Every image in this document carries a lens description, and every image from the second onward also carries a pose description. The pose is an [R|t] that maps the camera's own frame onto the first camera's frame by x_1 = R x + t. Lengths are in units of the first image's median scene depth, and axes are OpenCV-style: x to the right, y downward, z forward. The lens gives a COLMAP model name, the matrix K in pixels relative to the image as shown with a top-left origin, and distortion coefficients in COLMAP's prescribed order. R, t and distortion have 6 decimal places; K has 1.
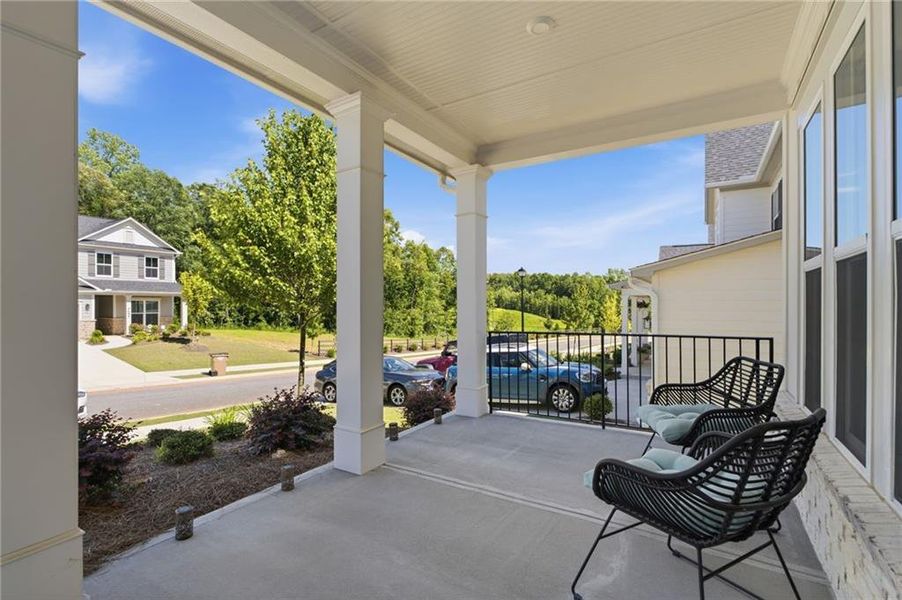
lens RADIAL K [[417.2, 0, 453.1], [0, 417.2, 304.5], [0, 0, 1]] dist [0.005062, 0.000046]
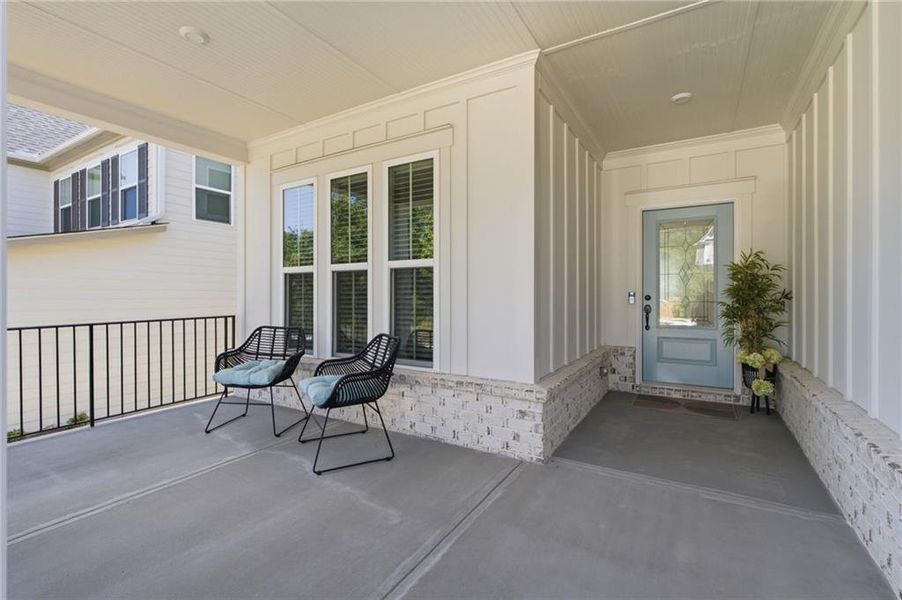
lens RADIAL K [[417.2, 0, 447.9], [0, 417.2, 294.9], [0, 0, 1]] dist [0.005062, 0.000046]
pose [[0.012591, -0.007405, 0.999893, -0.785177], [-0.001348, 0.999972, 0.007422, -0.002031], [-0.999920, -0.001442, 0.012581, 0.285429]]
